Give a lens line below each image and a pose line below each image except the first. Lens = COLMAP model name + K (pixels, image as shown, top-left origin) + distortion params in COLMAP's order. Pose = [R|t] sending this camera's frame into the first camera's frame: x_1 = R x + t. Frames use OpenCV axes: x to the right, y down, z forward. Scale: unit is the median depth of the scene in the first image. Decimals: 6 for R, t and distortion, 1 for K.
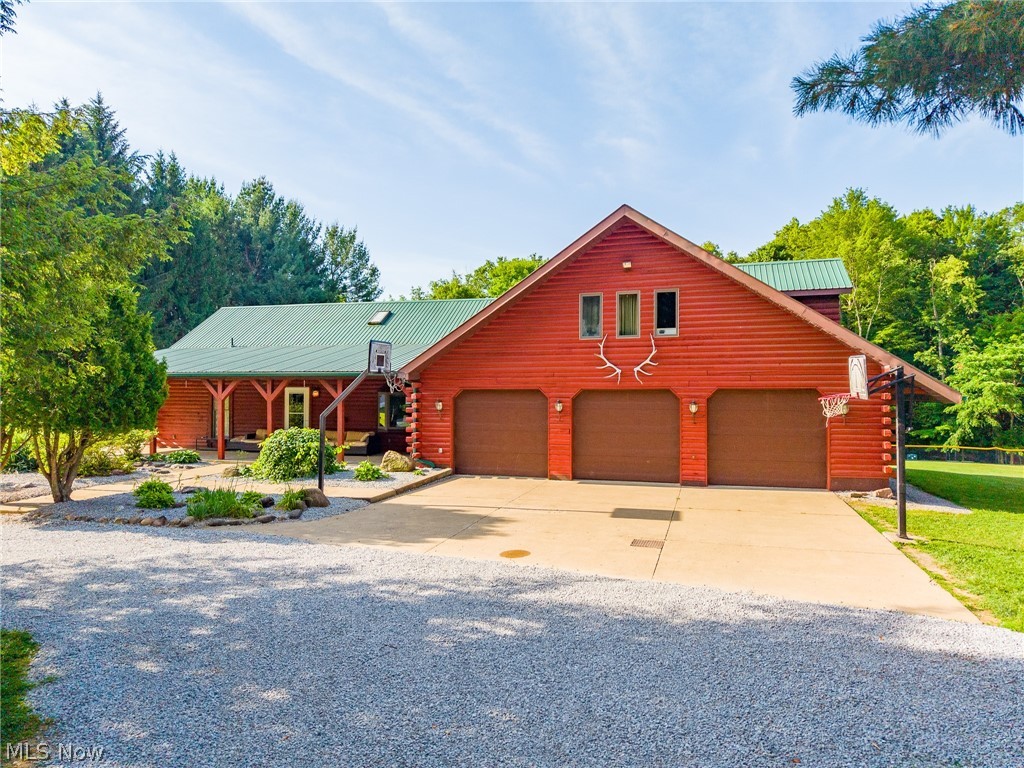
lens RADIAL K [[687.5, 0, 515.9], [0, 687.5, 374.4], [0, 0, 1]] dist [0.020811, -0.017778]
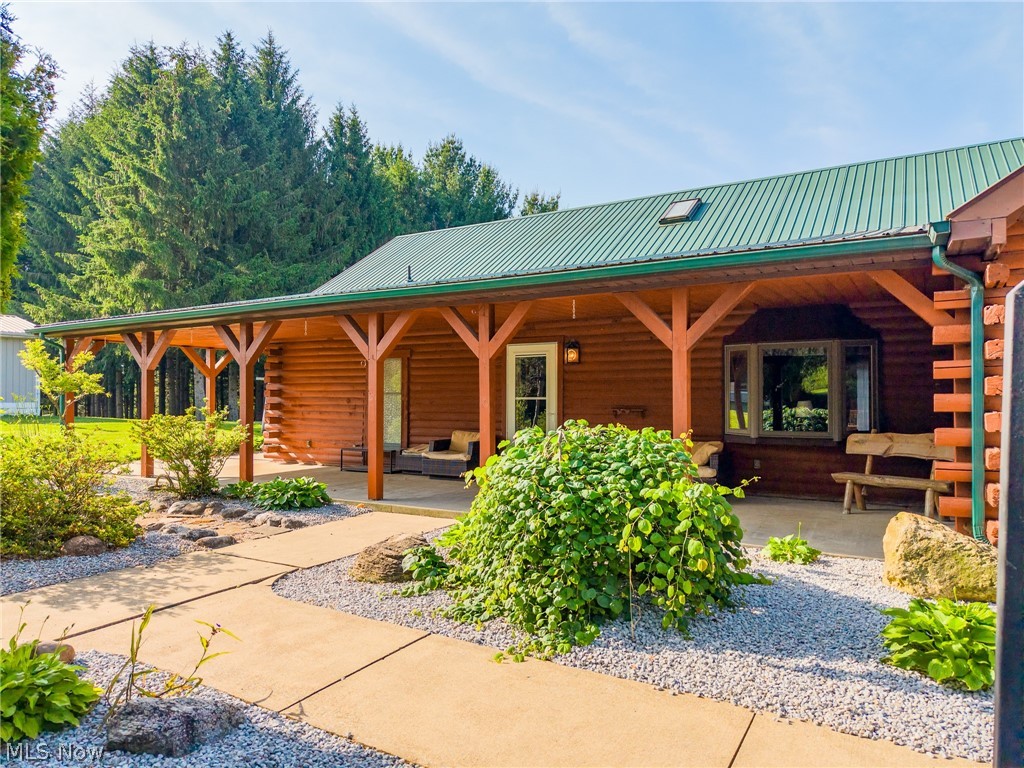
lens RADIAL K [[687.5, 0, 506.4], [0, 687.5, 389.6], [0, 0, 1]] dist [0.020811, -0.017778]
pose [[0.963160, -0.002415, -0.268918, -0.265450], [0.004965, 0.999949, 0.008805, 0.058796], [0.268883, -0.009816, 0.963123, 0.692283]]
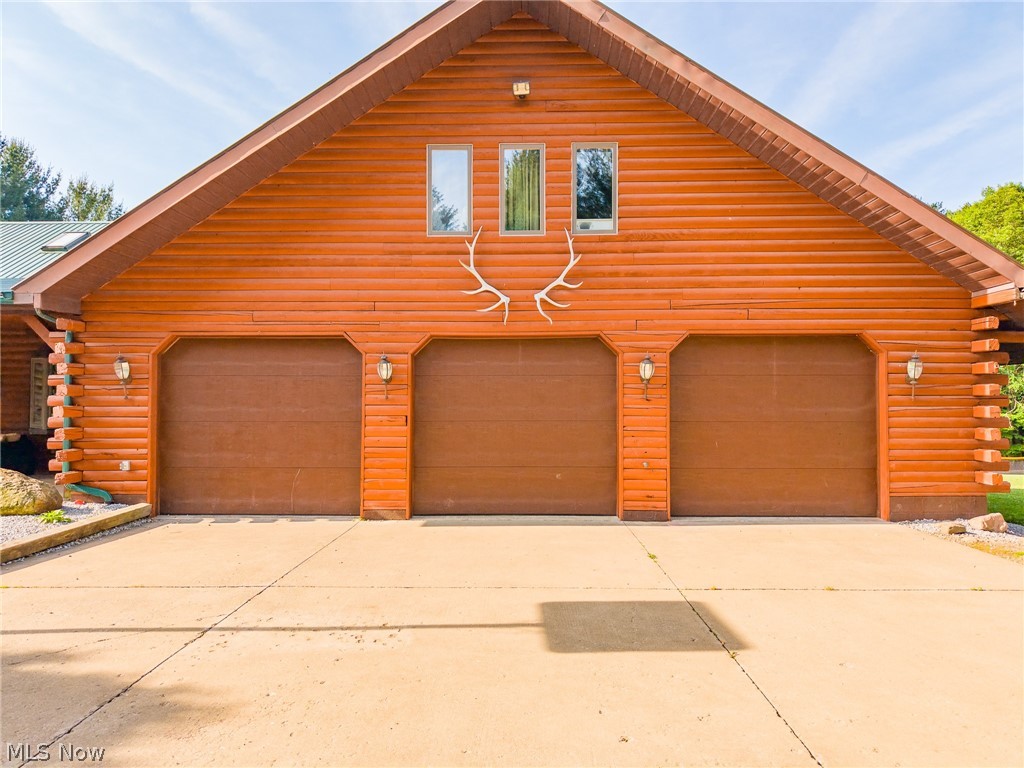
lens RADIAL K [[687.5, 0, 510.7], [0, 687.5, 380.1], [0, 0, 1]] dist [0.020811, -0.017778]
pose [[0.966961, 0.005714, 0.254860, 0.023736], [-0.002943, 0.999932, -0.011253, 0.057600], [-0.254907, 0.010132, 0.966912, 0.485435]]
